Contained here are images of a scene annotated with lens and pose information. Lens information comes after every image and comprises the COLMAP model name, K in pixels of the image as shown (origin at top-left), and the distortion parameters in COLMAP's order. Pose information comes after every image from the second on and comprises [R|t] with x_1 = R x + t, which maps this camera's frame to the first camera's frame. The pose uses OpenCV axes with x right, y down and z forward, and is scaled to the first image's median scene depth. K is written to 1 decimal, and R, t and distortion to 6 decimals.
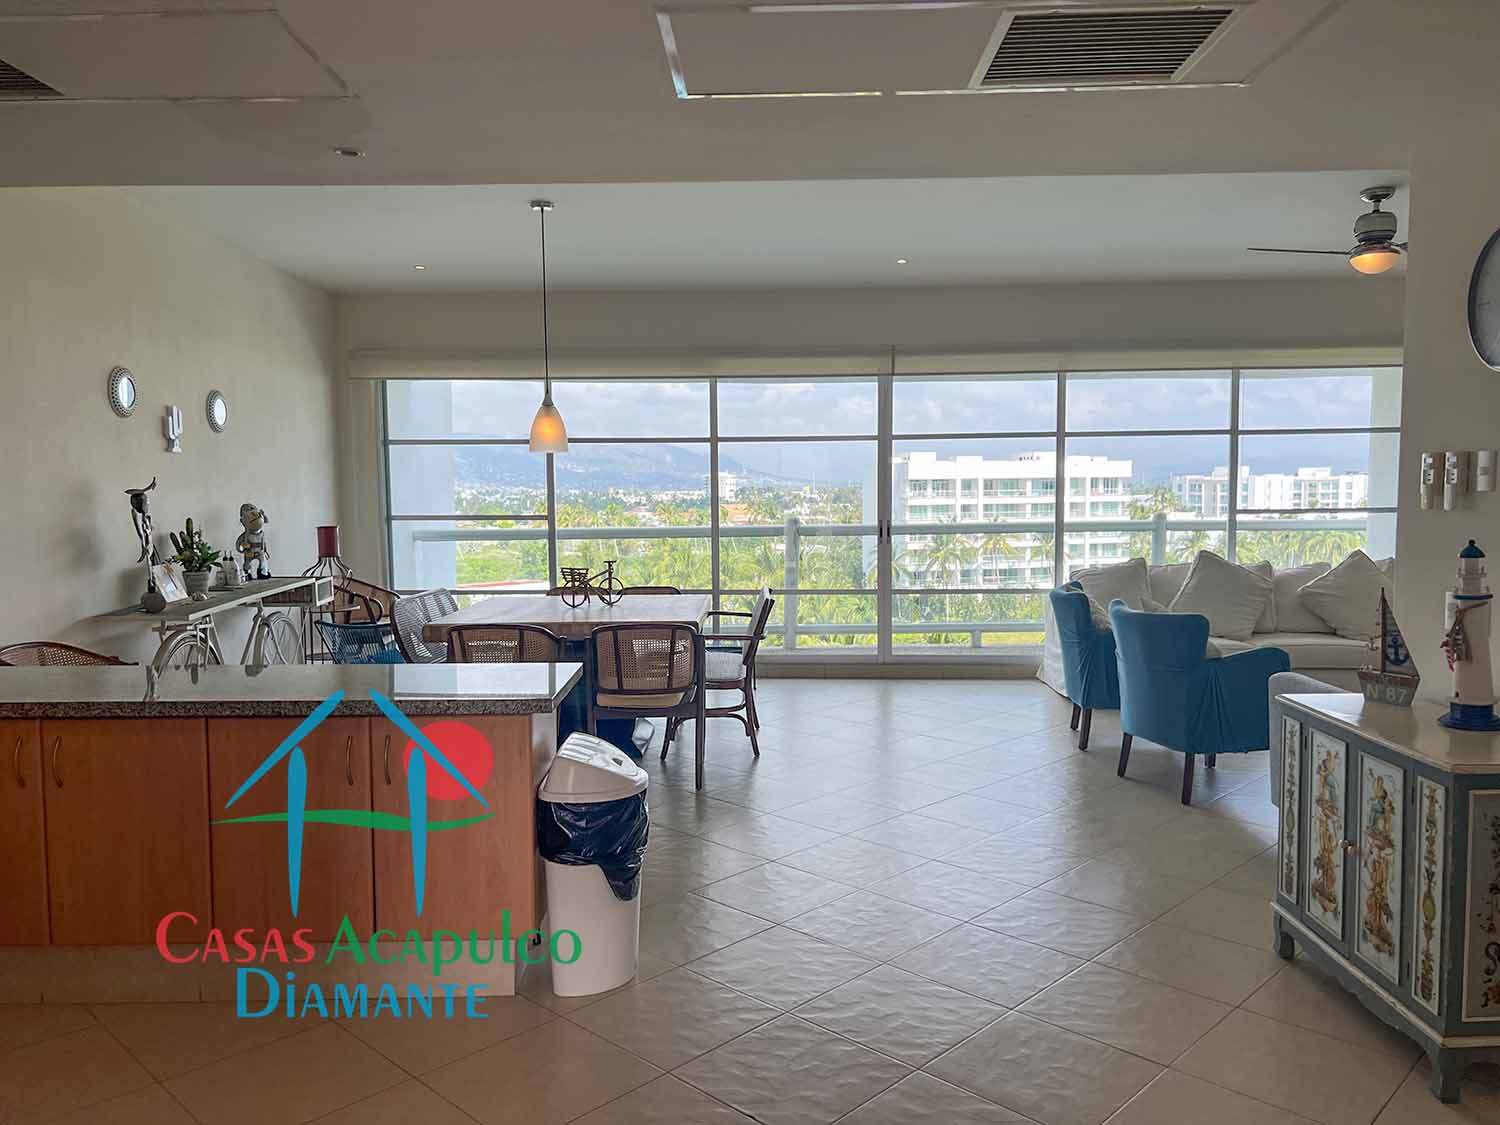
lens RADIAL K [[1125.2, 0, 745.2], [0, 1125.2, 575.2], [0, 0, 1]] dist [0.077045, -0.095895]
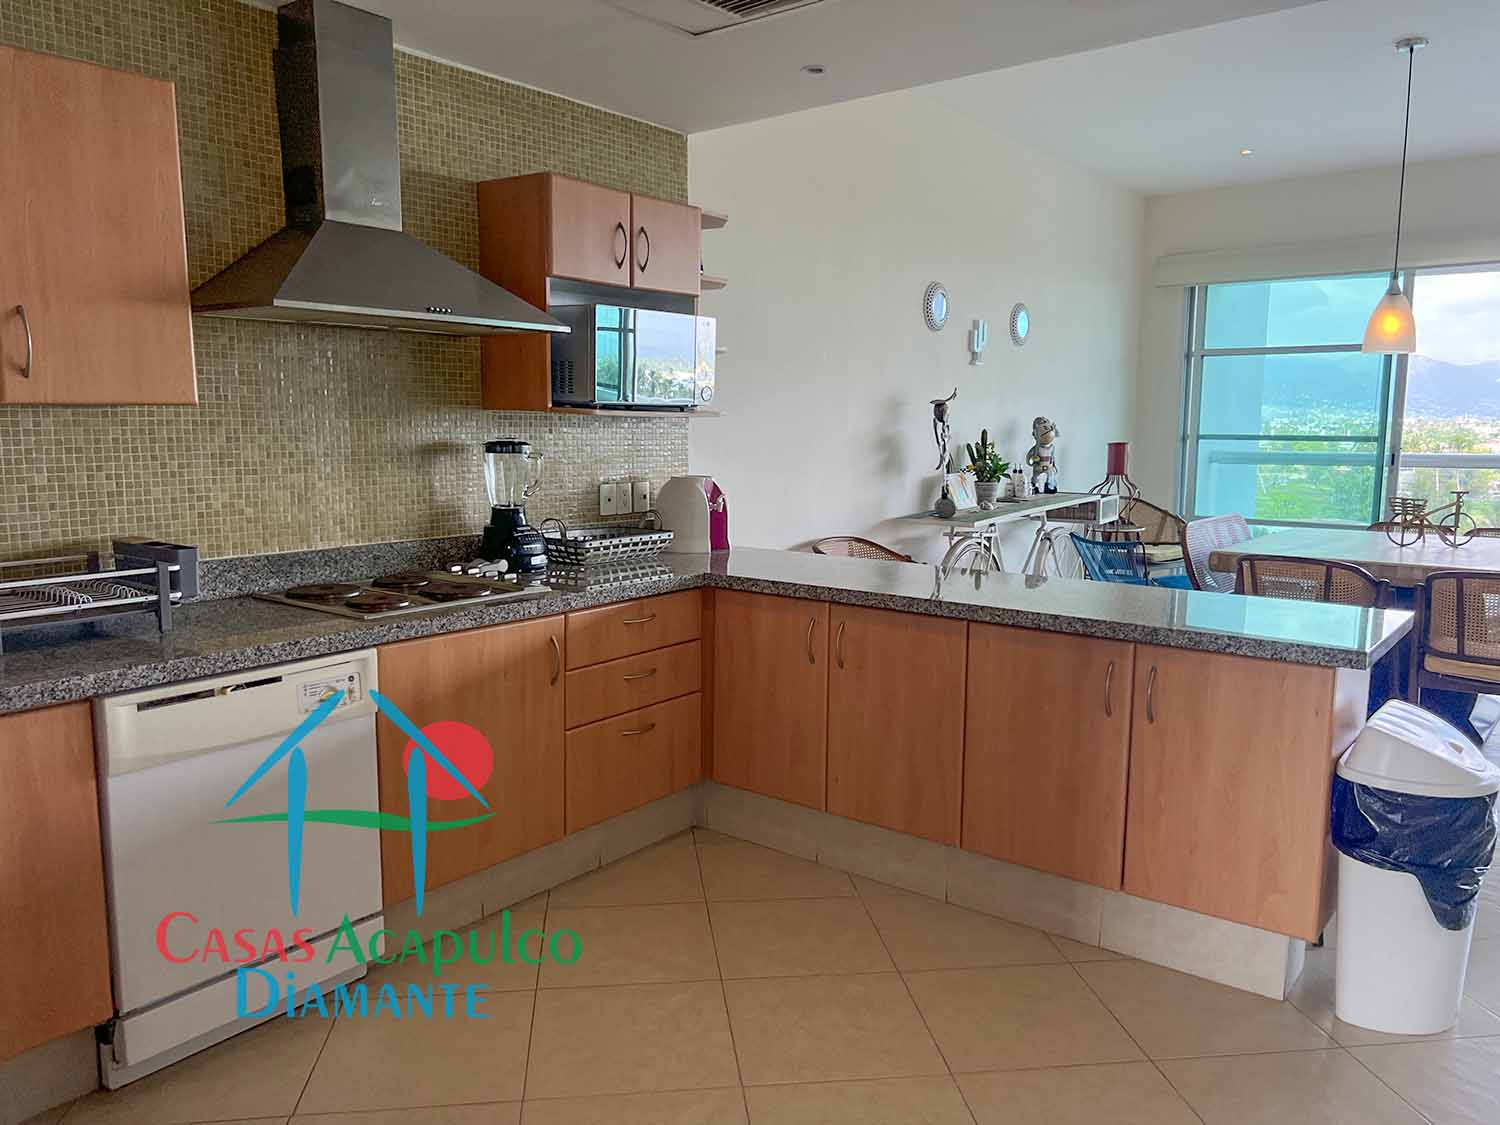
lens RADIAL K [[1125.2, 0, 759.4], [0, 1125.2, 570.3], [0, 0, 1]] dist [0.077045, -0.095895]
pose [[0.787710, 0.093861, -0.608854, -0.011622], [-0.057951, 0.995232, 0.078451, 0.006607], [0.613315, -0.026513, 0.789394, 0.051441]]
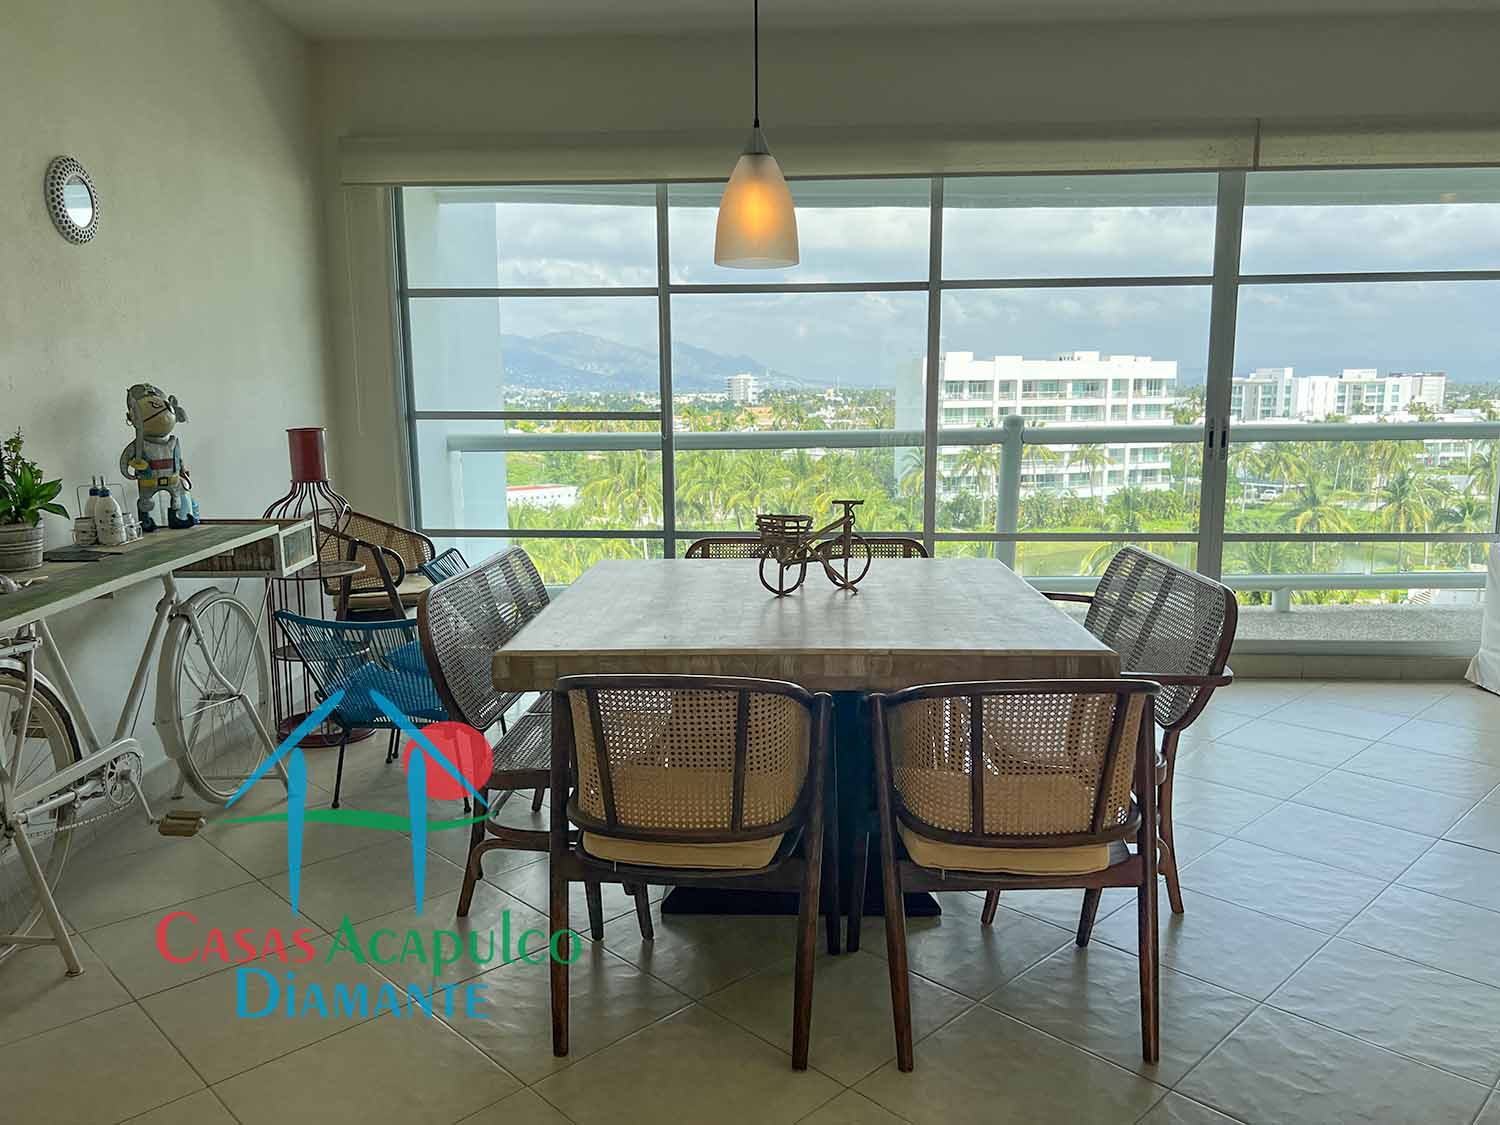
lens RADIAL K [[1125.2, 0, 745.1], [0, 1125.2, 568.1], [0, 0, 1]] dist [0.077045, -0.095895]
pose [[0.999820, 0.005071, -0.018294, -0.132372], [-0.003614, 0.996885, 0.078783, -0.018437], [0.018636, -0.078703, 0.996724, 0.418341]]
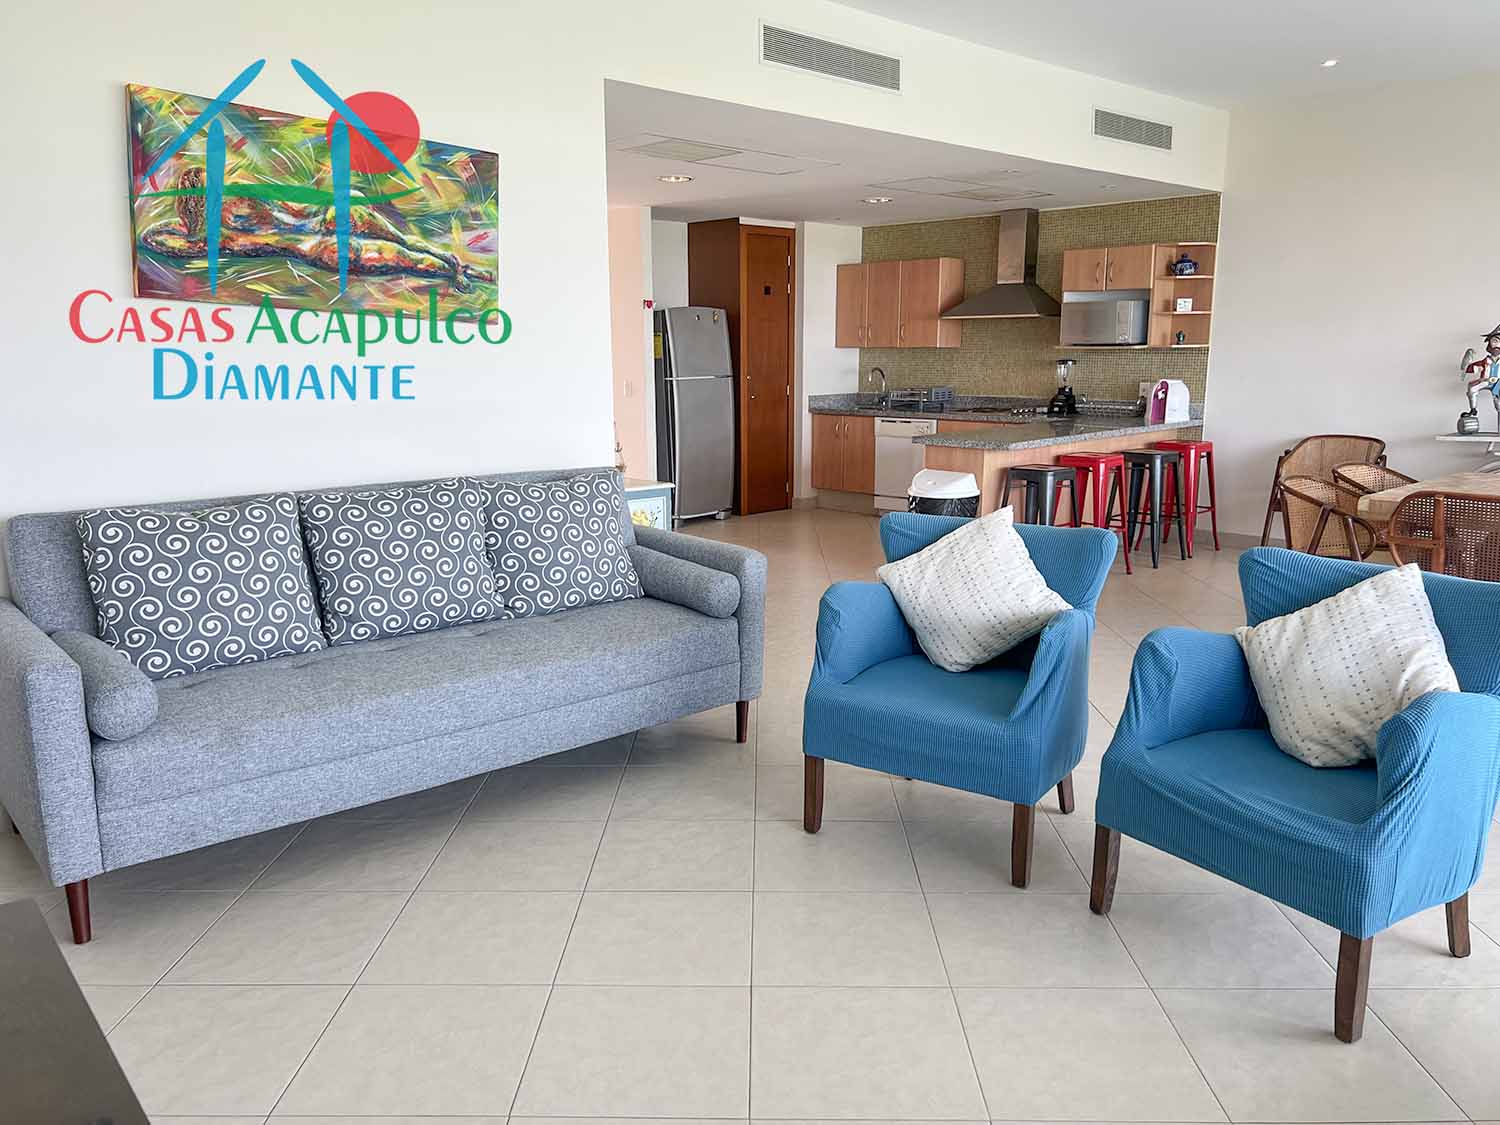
lens RADIAL K [[1125.2, 0, 752.1], [0, 1125.2, 551.8], [0, 0, 1]] dist [0.077045, -0.095895]
pose [[-0.723560, 0.132865, -0.677353, 0.652274], [-0.046505, 0.969687, 0.239885, -0.076859], [0.688693, 0.205072, -0.695448, 0.995048]]
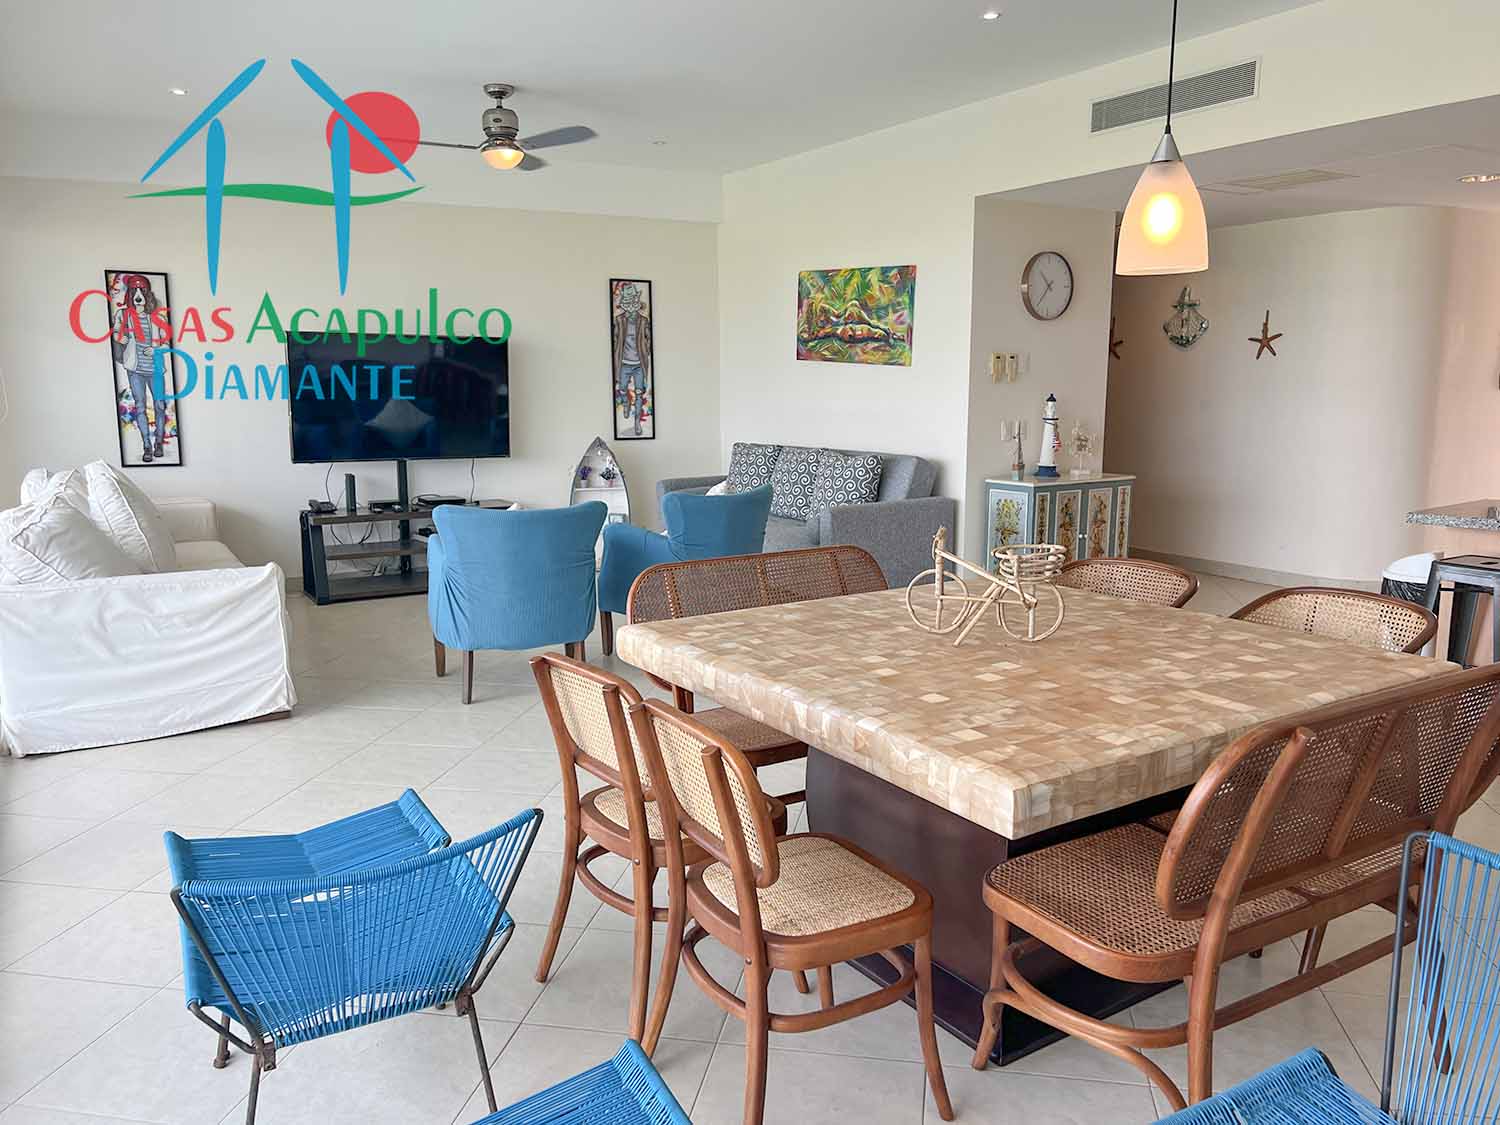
lens RADIAL K [[1125.2, 0, 755.4], [0, 1125.2, 570.5], [0, 0, 1]] dist [0.077045, -0.095895]
pose [[-0.565117, -0.127054, 0.815169, -0.399756], [0.074985, 0.976071, 0.204116, -0.080972], [-0.821596, 0.176475, -0.542067, 1.146353]]
